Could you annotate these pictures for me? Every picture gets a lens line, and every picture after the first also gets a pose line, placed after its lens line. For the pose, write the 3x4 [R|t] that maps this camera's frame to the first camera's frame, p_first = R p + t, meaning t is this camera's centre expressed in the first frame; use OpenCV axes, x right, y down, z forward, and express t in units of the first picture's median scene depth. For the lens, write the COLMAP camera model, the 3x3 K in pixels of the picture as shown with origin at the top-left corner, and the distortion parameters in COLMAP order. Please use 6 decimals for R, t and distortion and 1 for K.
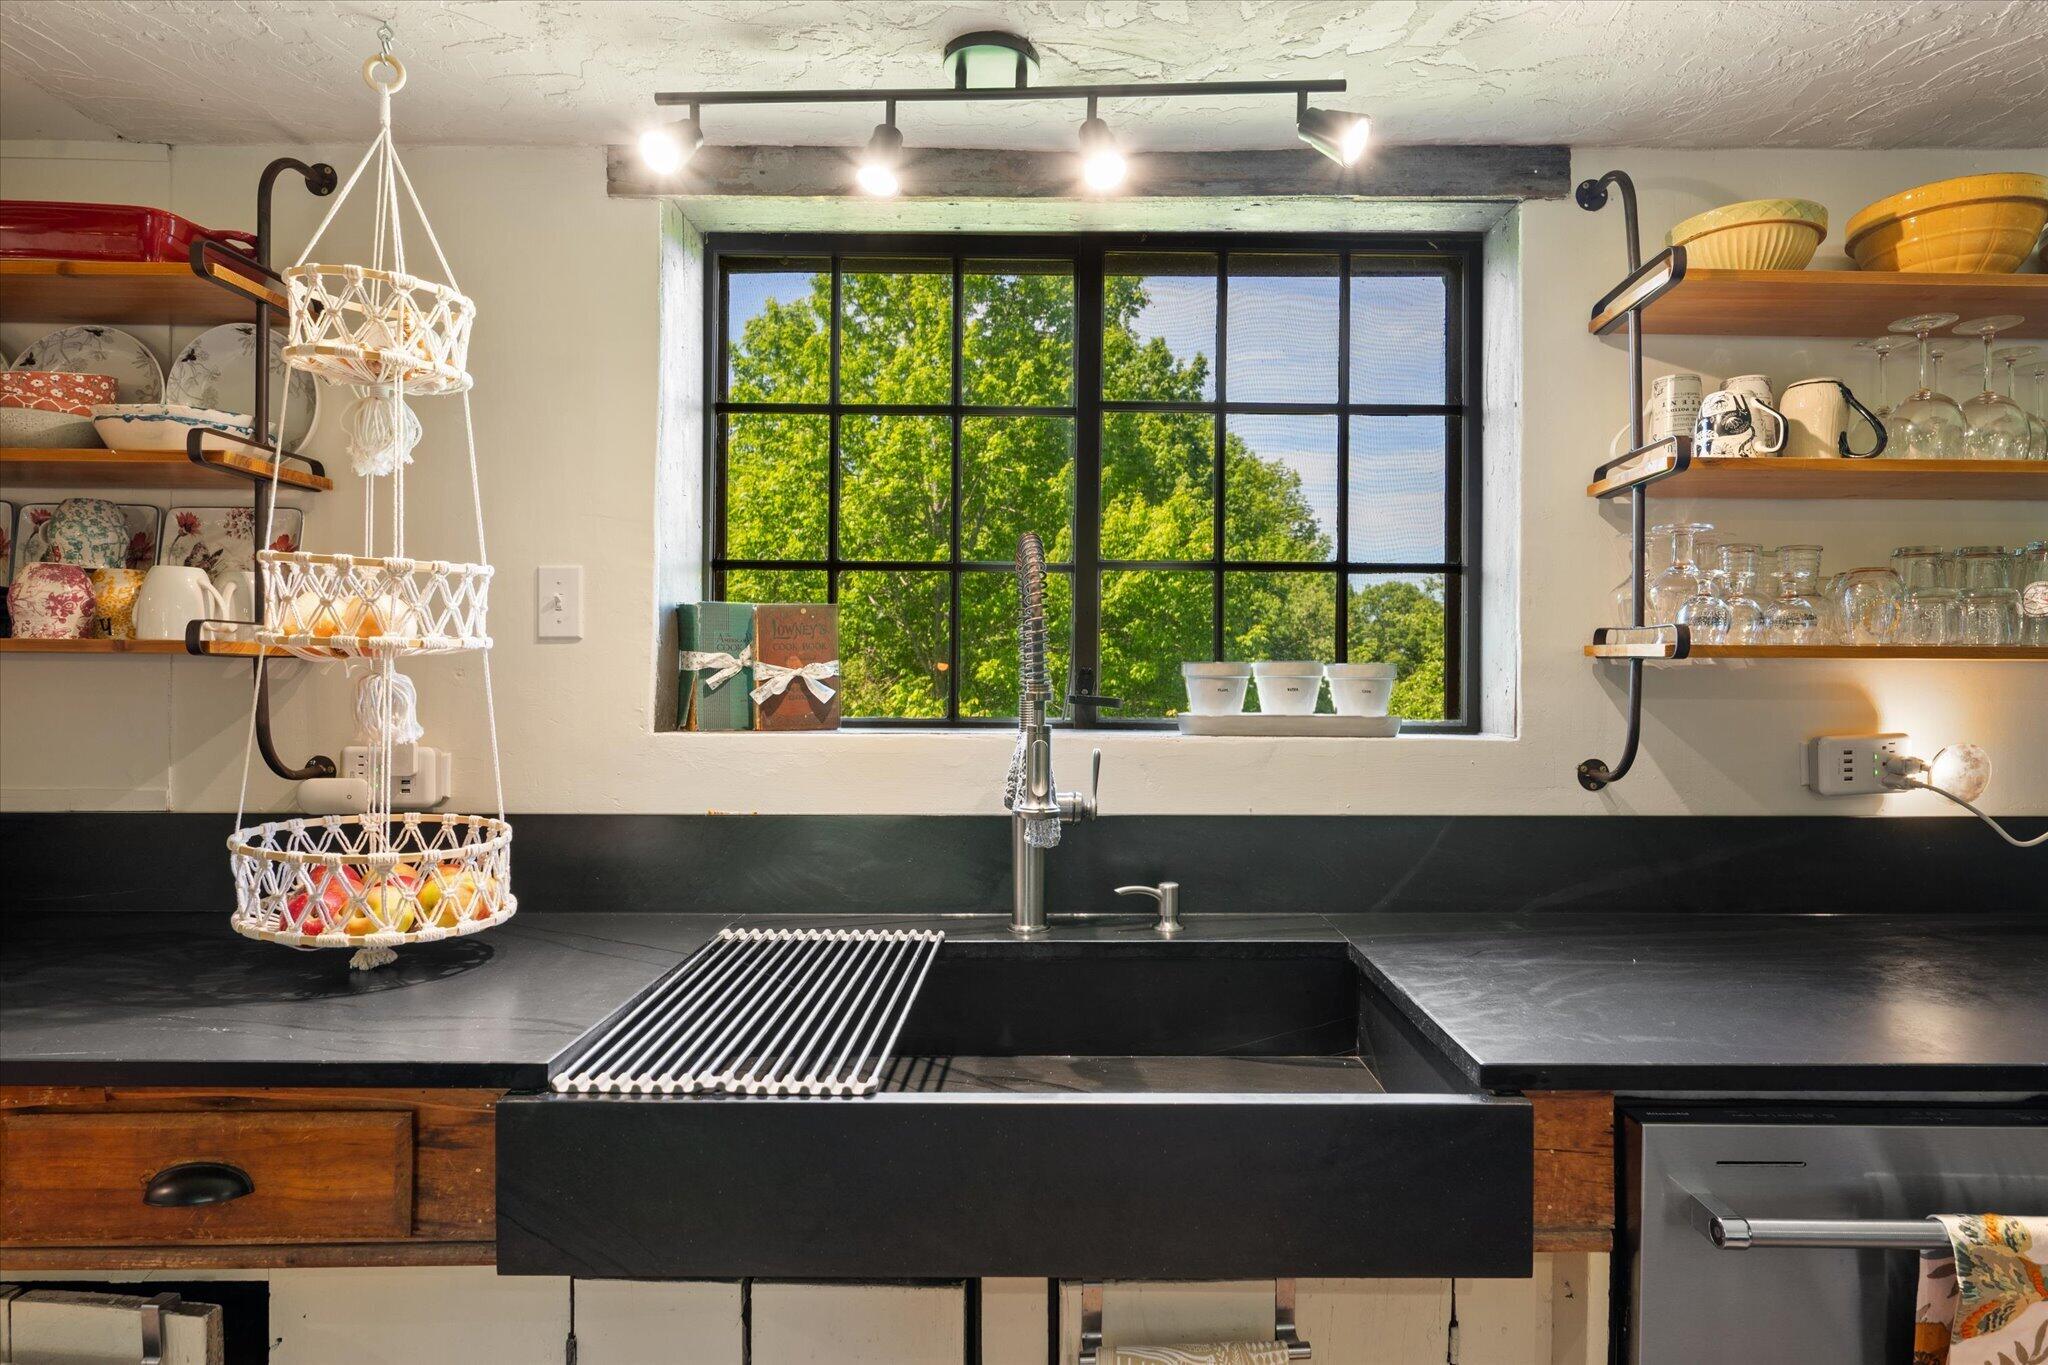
lens RADIAL K [[1150.5, 0, 1079.0], [0, 1150.5, 677.2], [0, 0, 1]] dist [-0.010110, 0.000224]
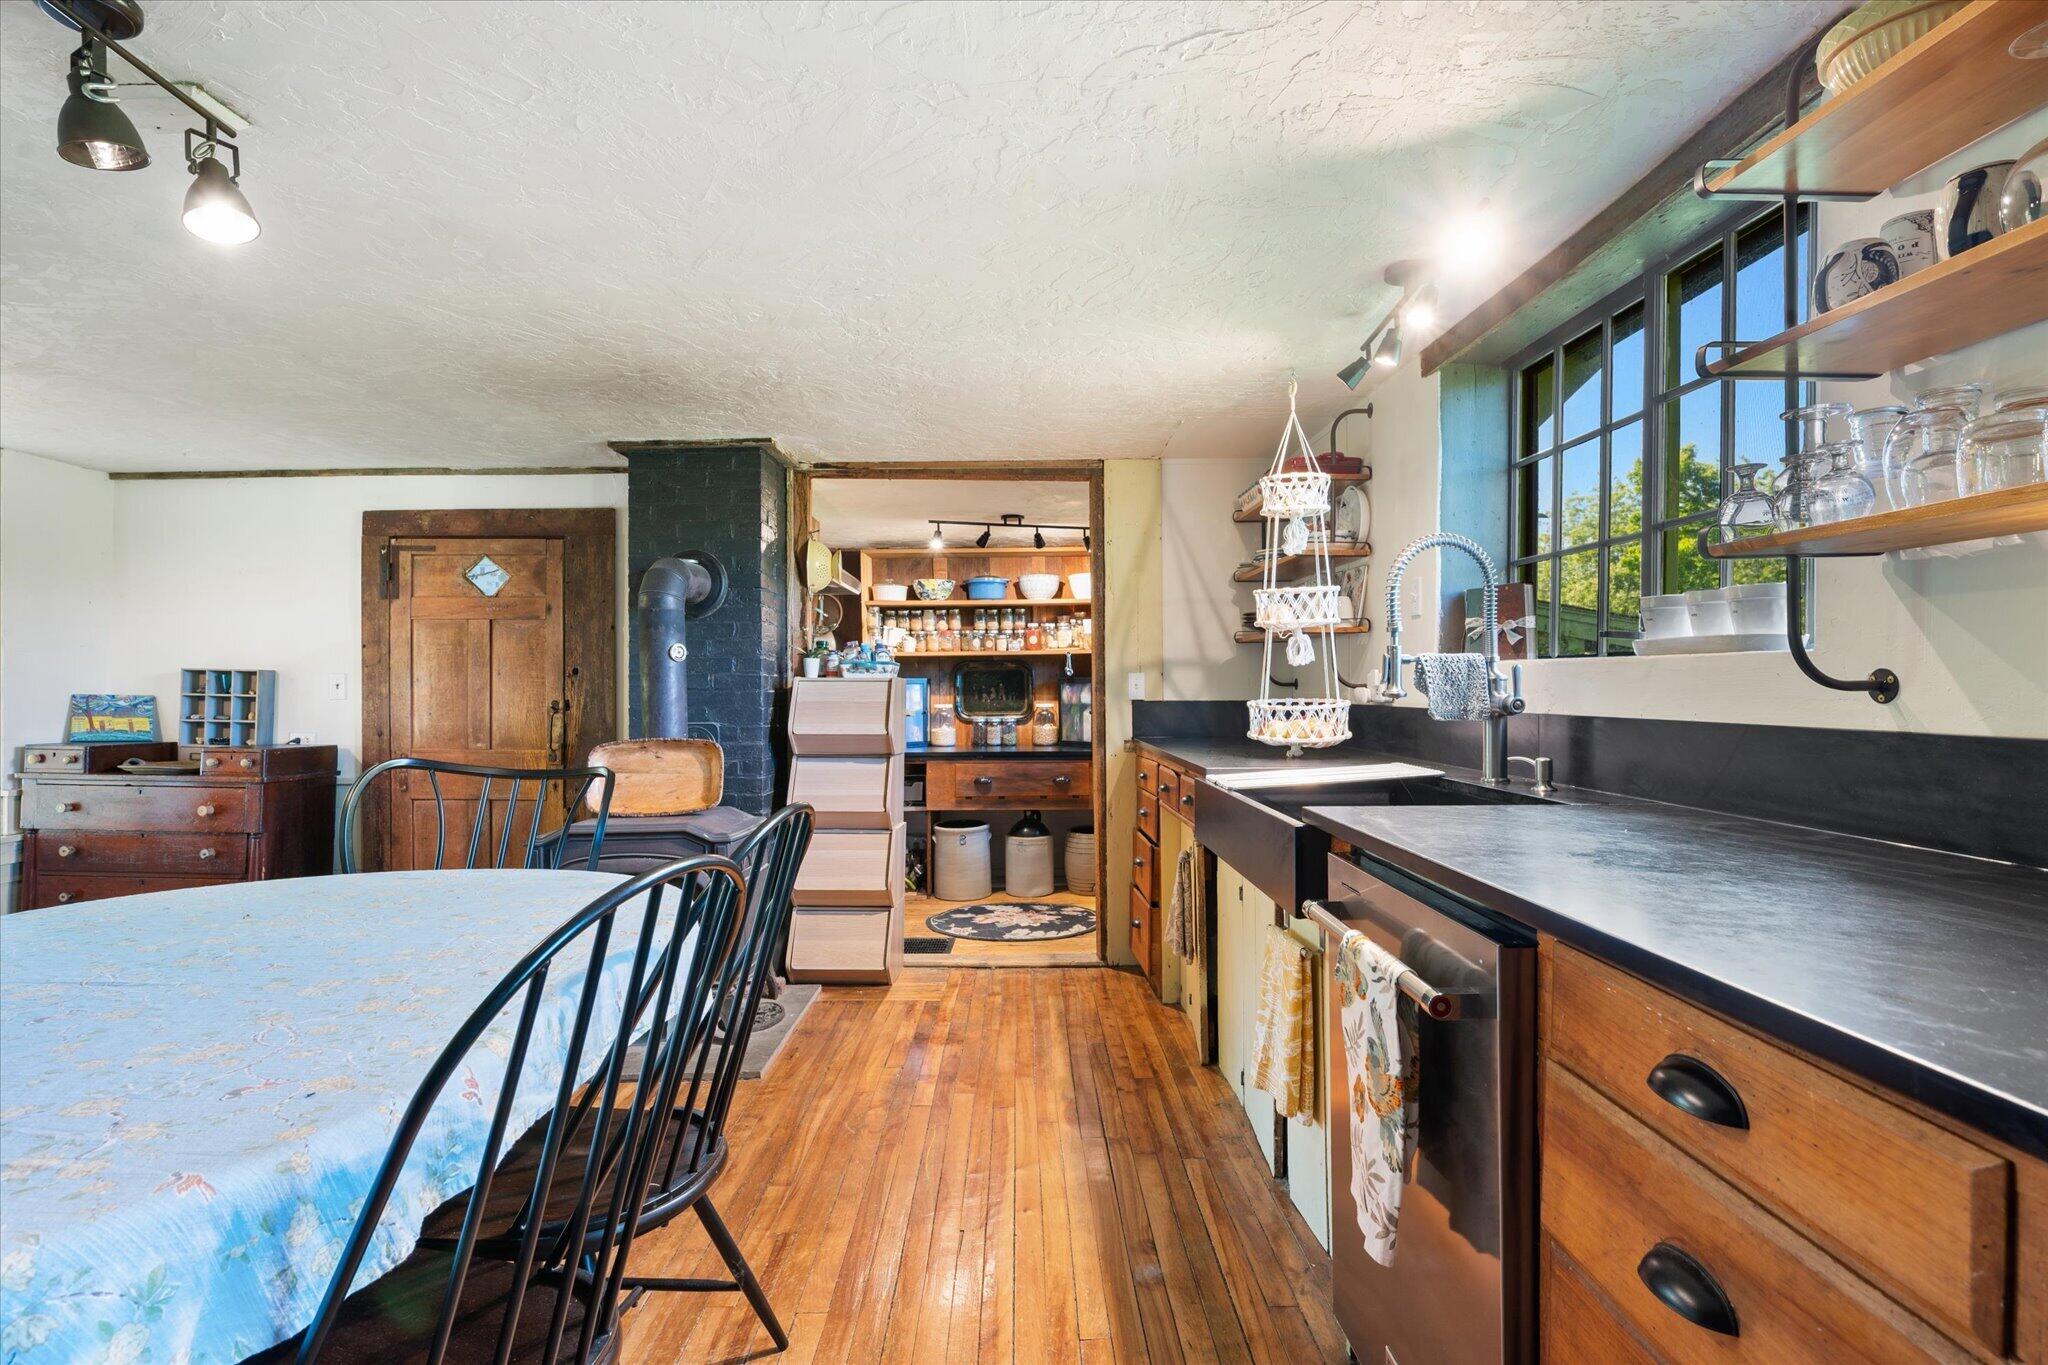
lens RADIAL K [[1017.2, 0, 1024.0], [0, 1017.2, 682.5], [0, 0, 1]] dist [0.000242, 0.000055]
pose [[0.014907, -0.005739, -0.999872, 1.332867], [0.004868, 0.999972, -0.005667, 0.090453], [0.999877, -0.004783, 0.014934, 0.344737]]
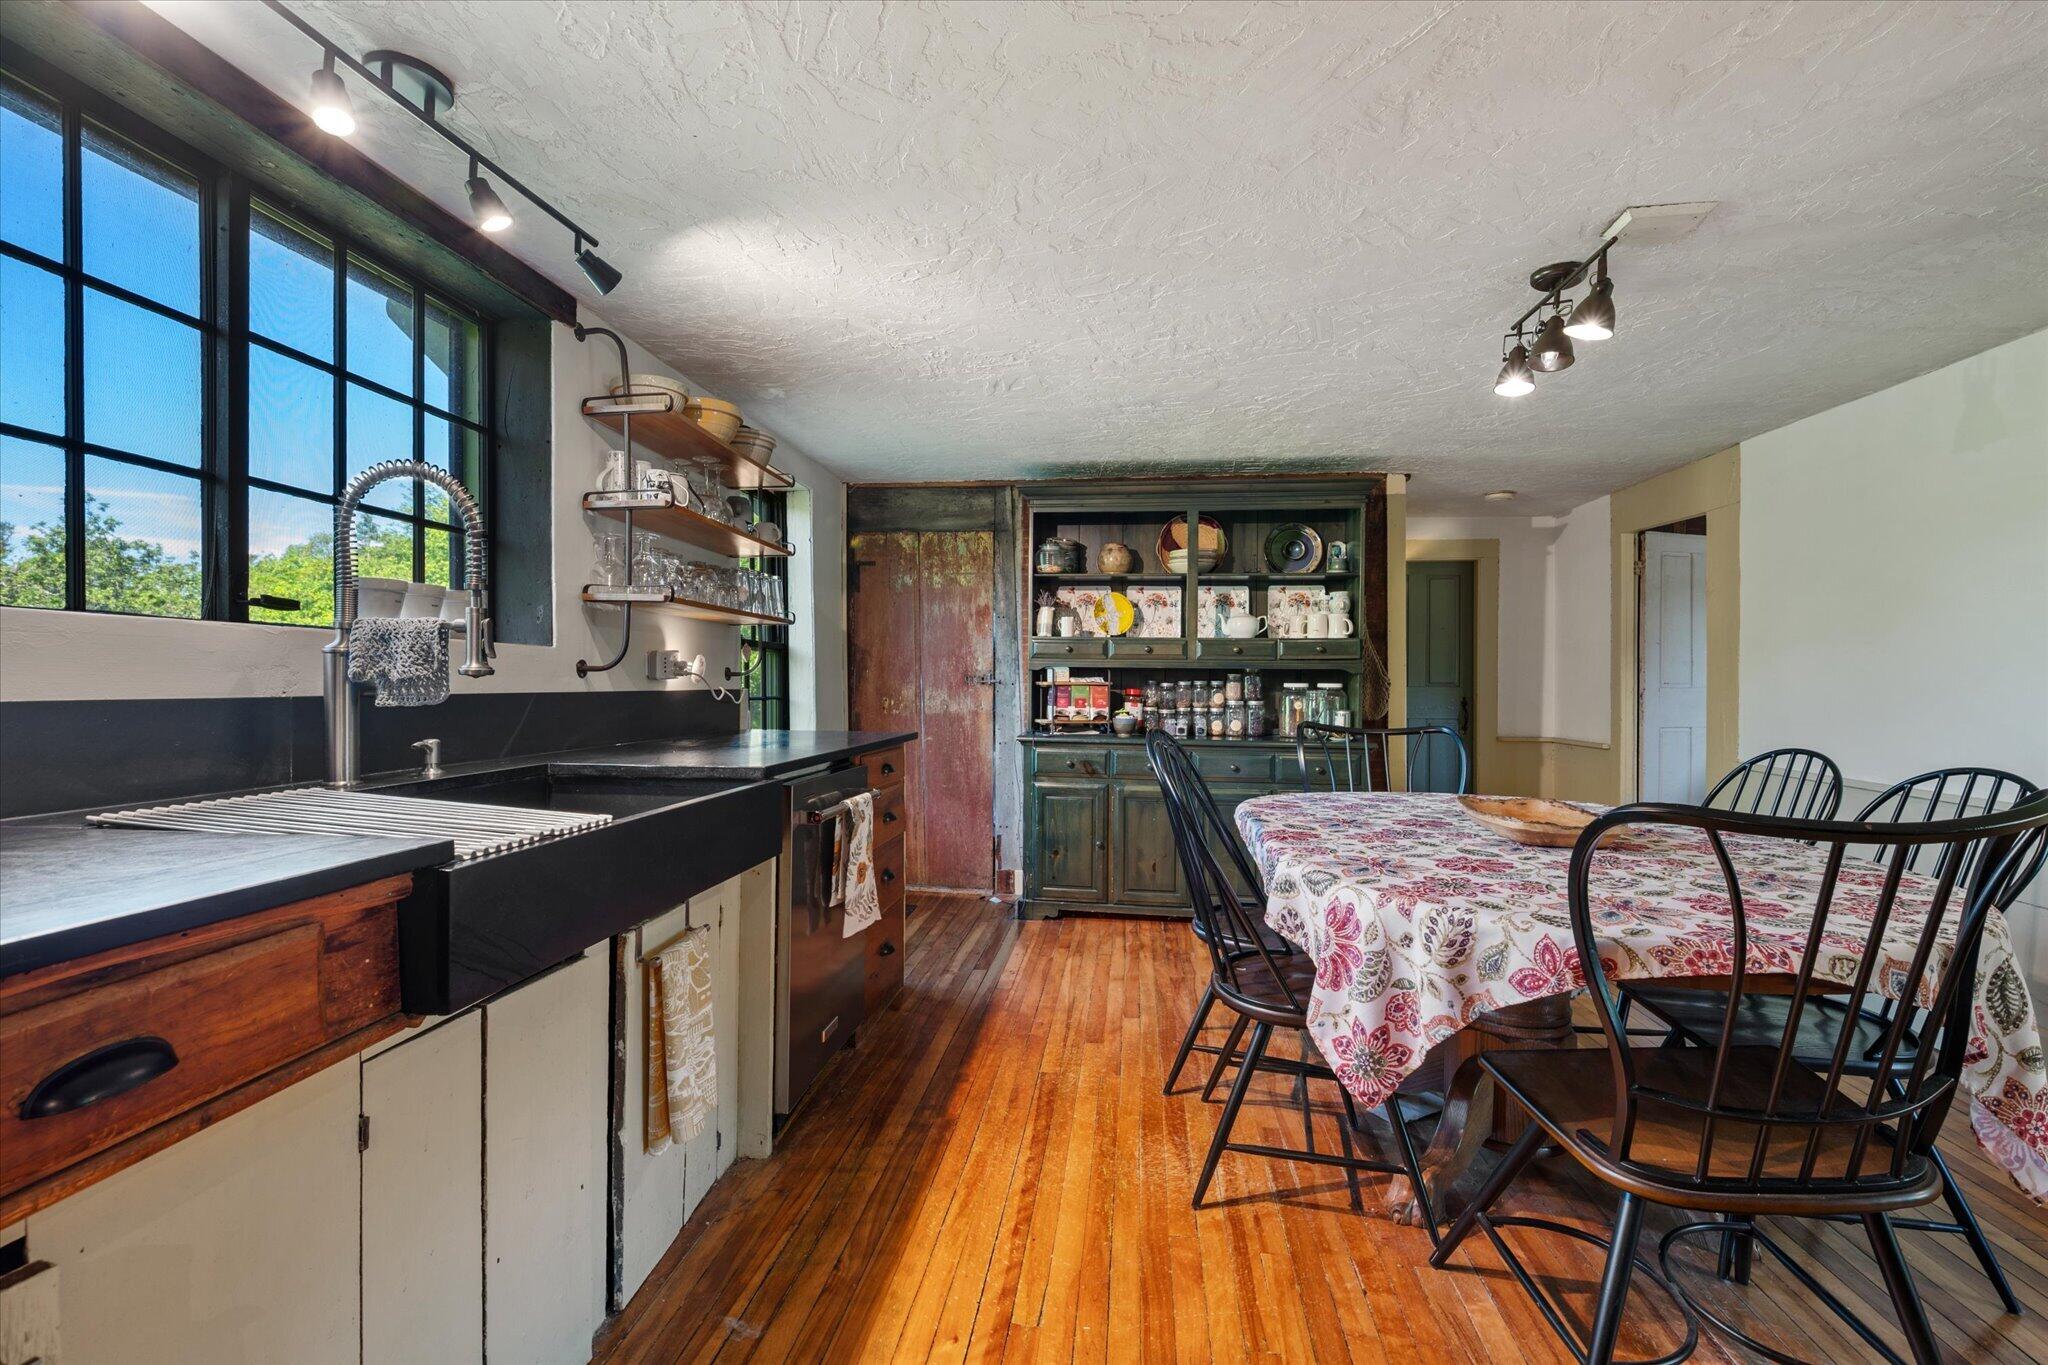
lens RADIAL K [[899.8, 0, 1024.0], [0, 899.8, 682.5], [0, 0, 1]] dist [0.000359, 0.000063]
pose [[0.122695, -0.001599, 0.992443, -0.883487], [-0.005750, 0.999981, 0.002322, 0.107163], [-0.992428, -0.005991, 0.122683, 0.183524]]
